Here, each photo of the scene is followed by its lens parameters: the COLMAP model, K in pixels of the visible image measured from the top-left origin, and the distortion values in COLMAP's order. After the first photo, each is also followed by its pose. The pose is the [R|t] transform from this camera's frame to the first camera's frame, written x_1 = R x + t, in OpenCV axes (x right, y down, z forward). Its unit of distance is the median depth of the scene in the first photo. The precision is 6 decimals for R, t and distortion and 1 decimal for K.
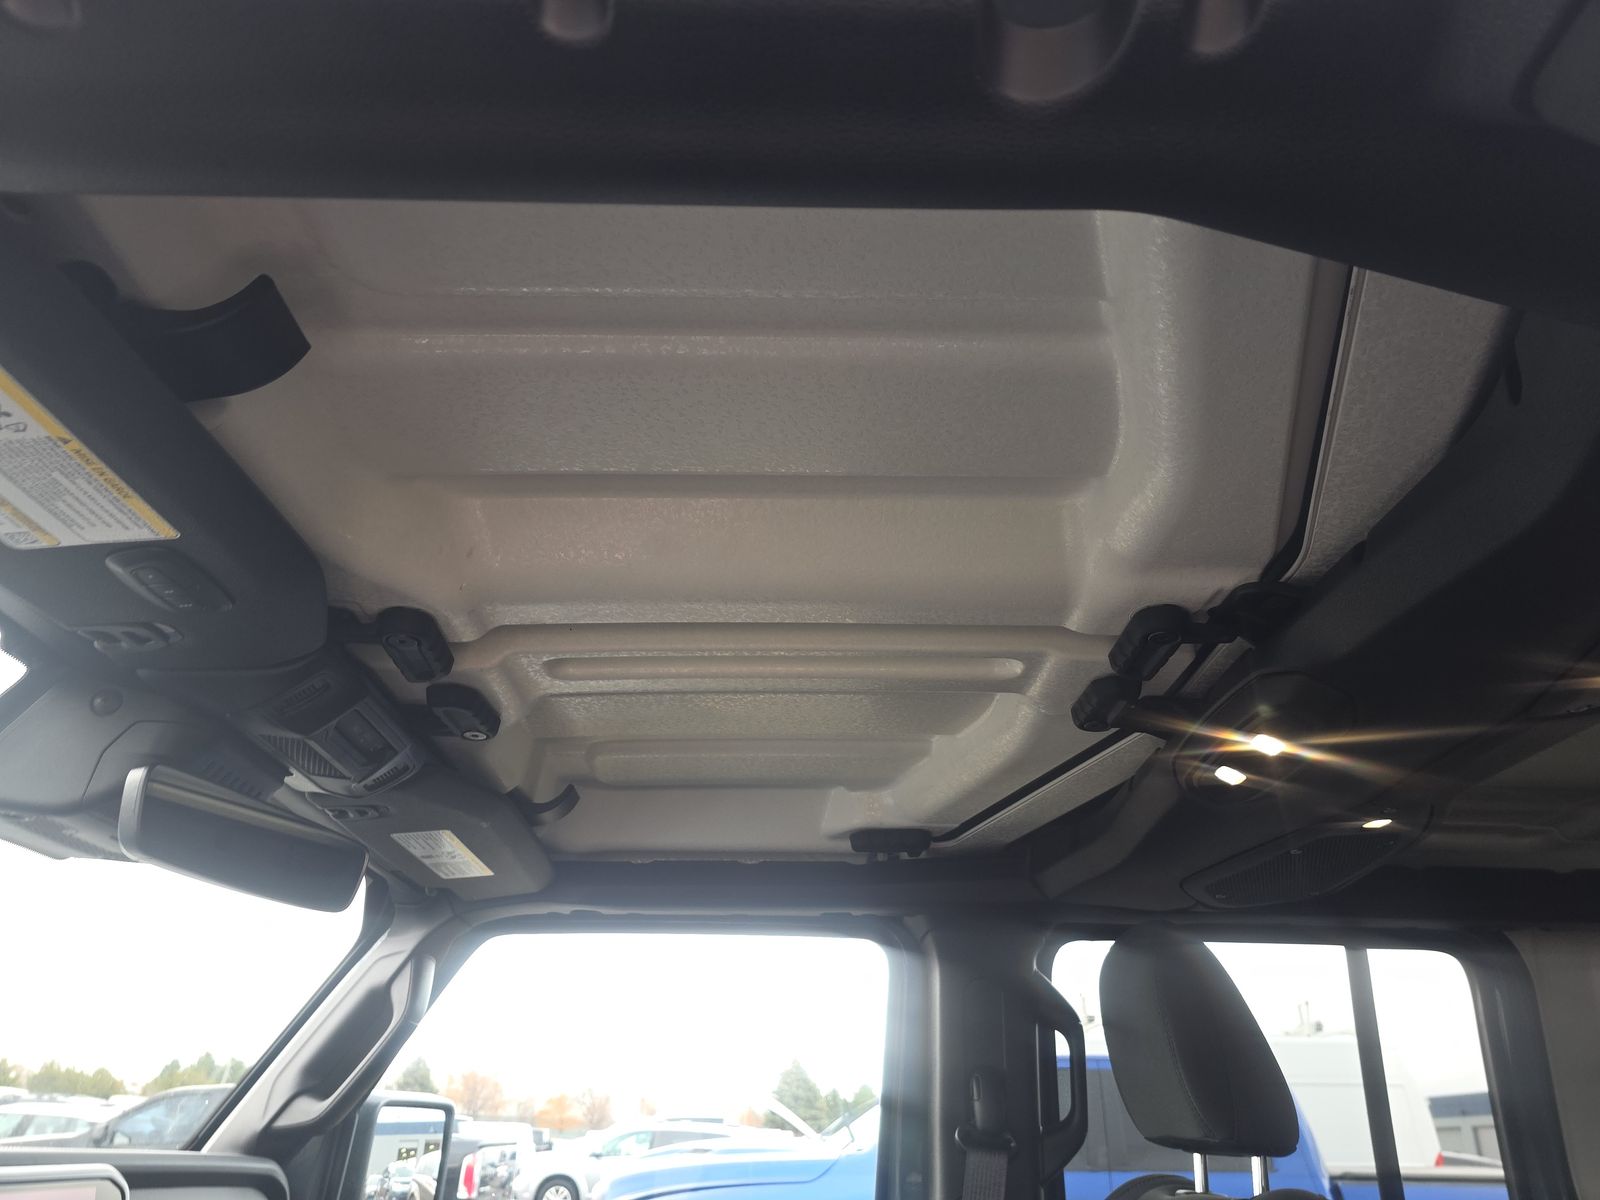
lens RADIAL K [[1085.4, 0, 800.2], [0, 1085.4, 588.2], [0, 0, 1]] dist [0.061496, -0.070698]
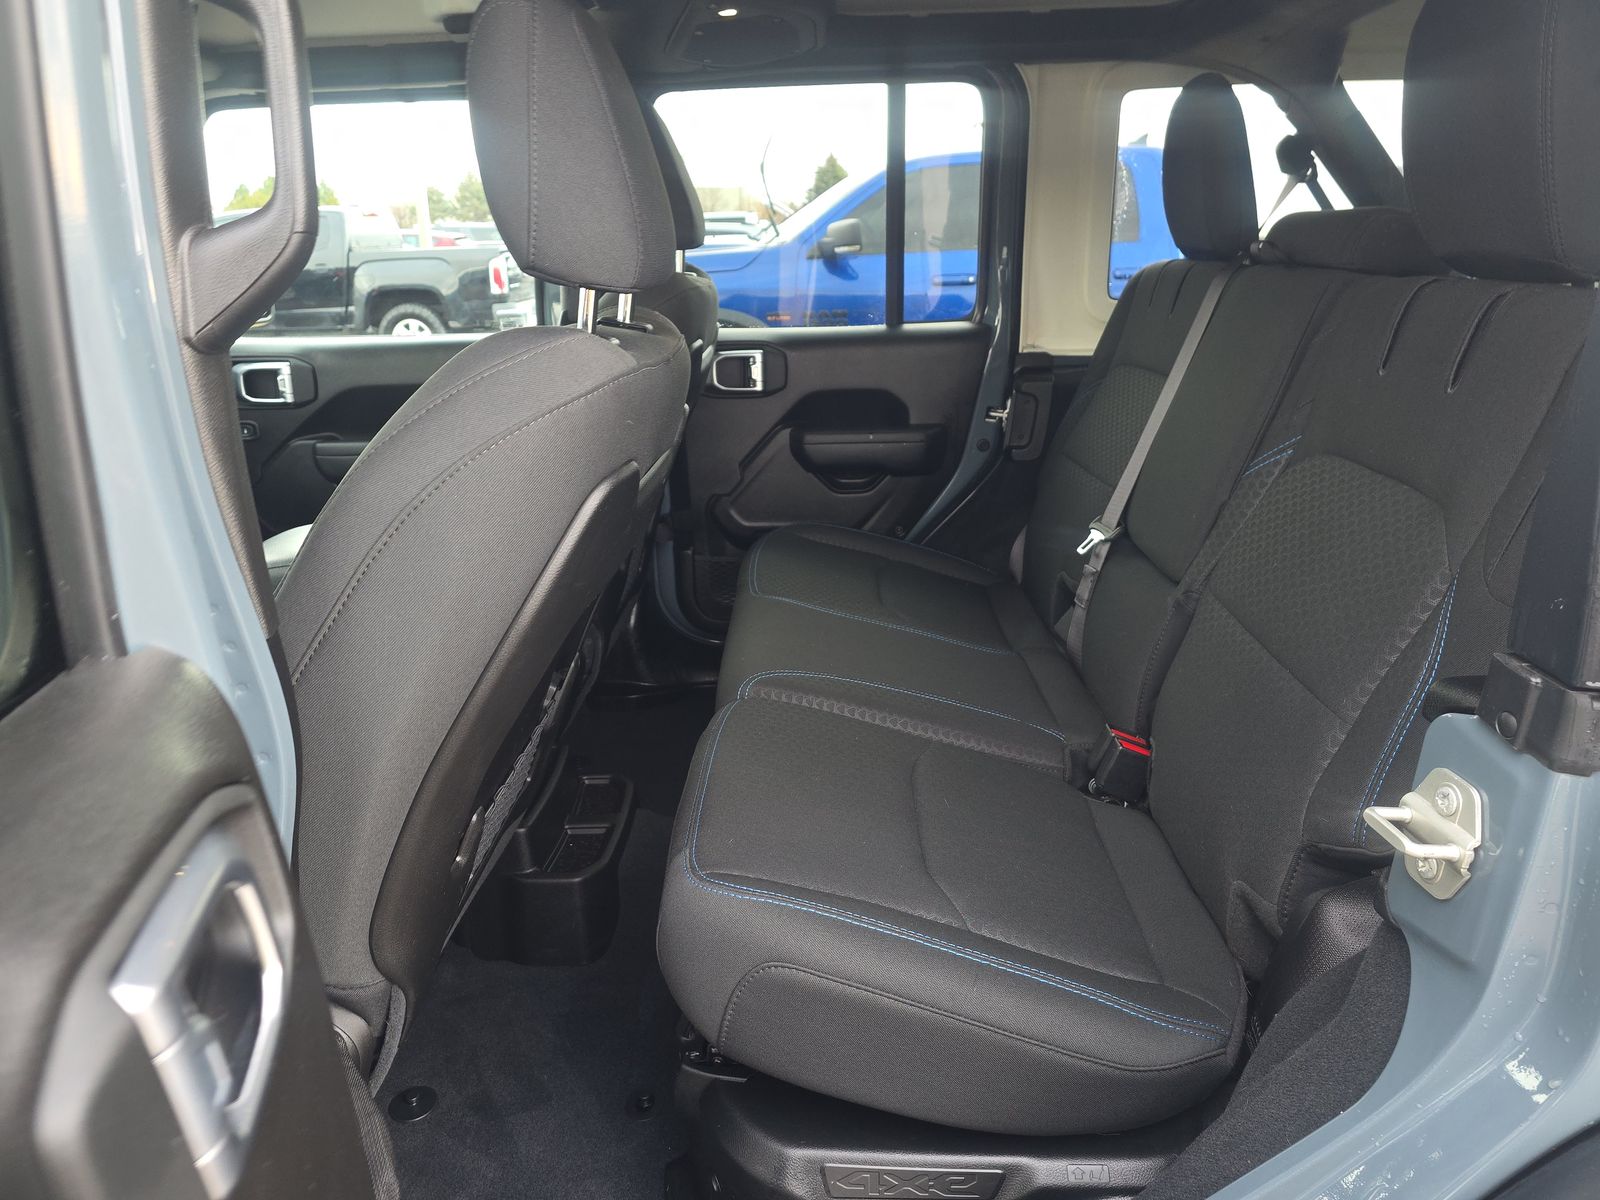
lens RADIAL K [[1085.4, 0, 800.2], [0, 1085.4, 588.2], [0, 0, 1]] dist [0.061496, -0.070698]
pose [[0.998221, -0.020395, -0.056030, 0.515623], [0.053823, 0.712575, 0.699529, -0.170876], [0.025658, -0.701300, 0.712405, -0.358569]]
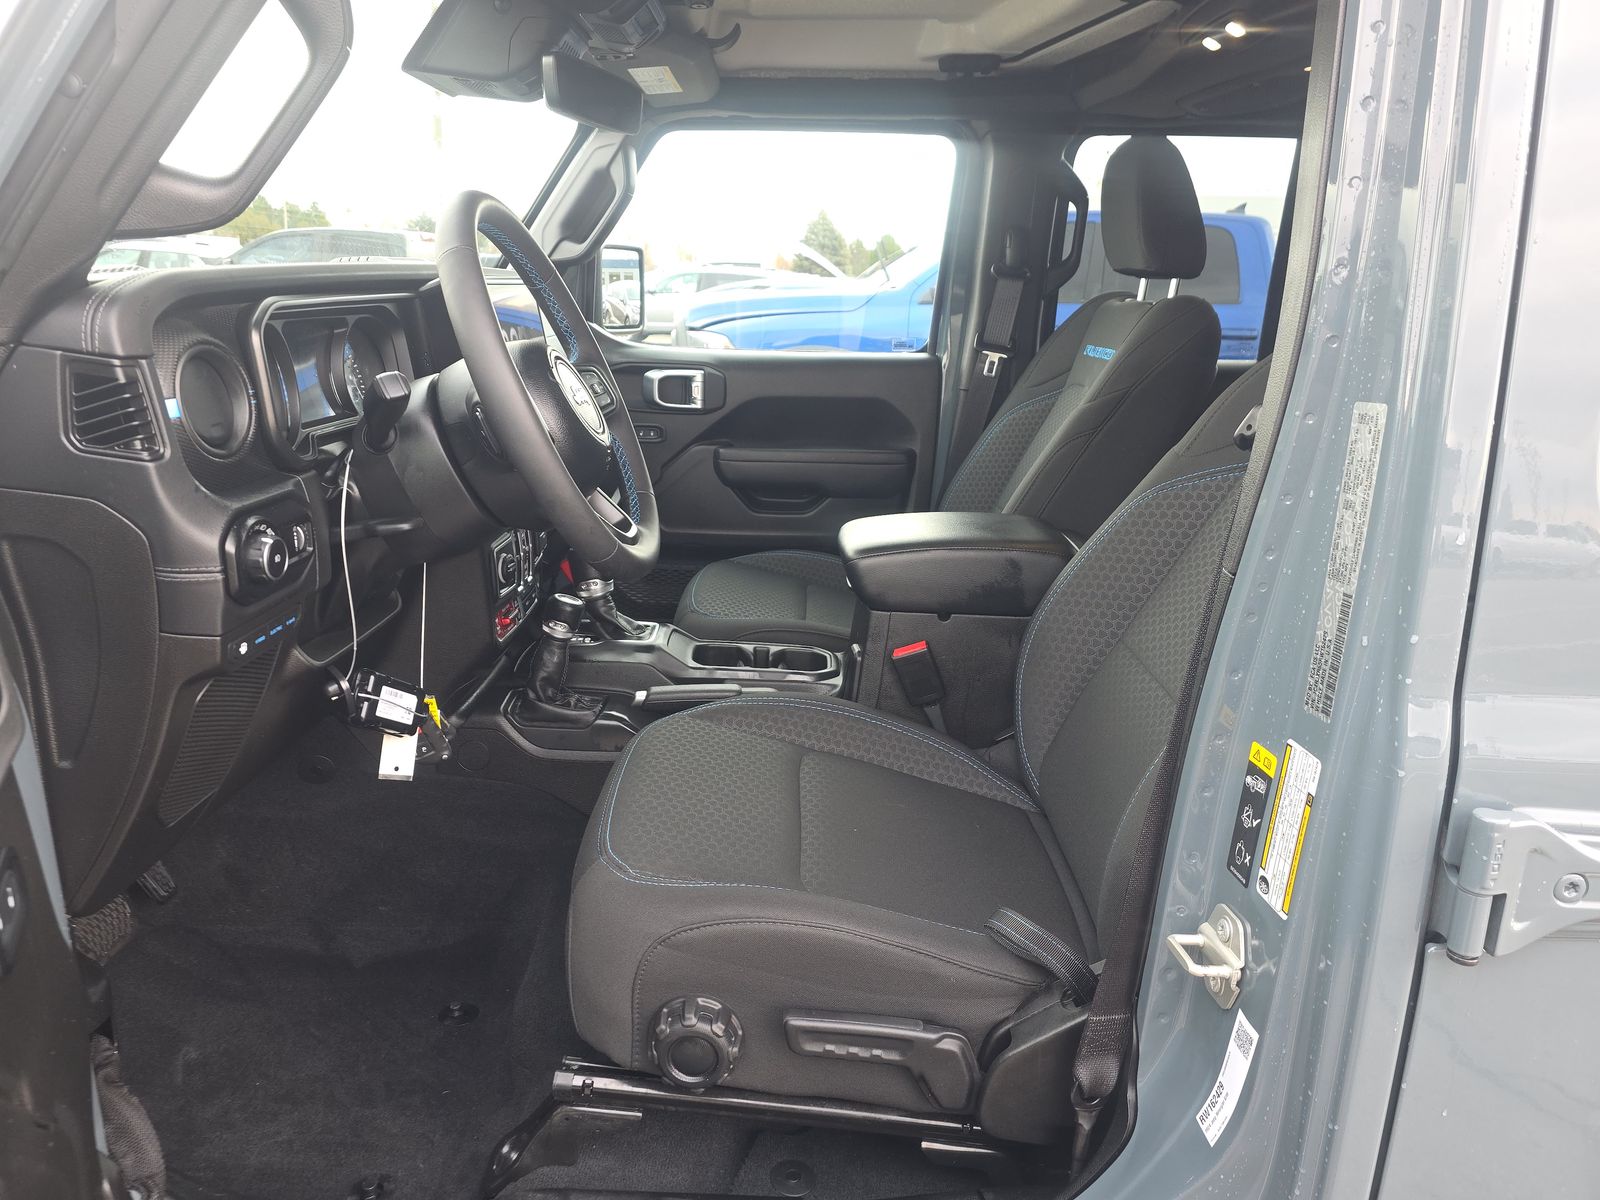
lens RADIAL K [[1085.4, 0, 800.2], [0, 1085.4, 588.2], [0, 0, 1]] dist [0.061496, -0.070698]
pose [[0.999759, 0.012353, -0.018167, -0.088426], [0.003105, 0.739181, 0.673499, -0.190683], [0.021748, -0.673393, 0.738964, -0.411352]]
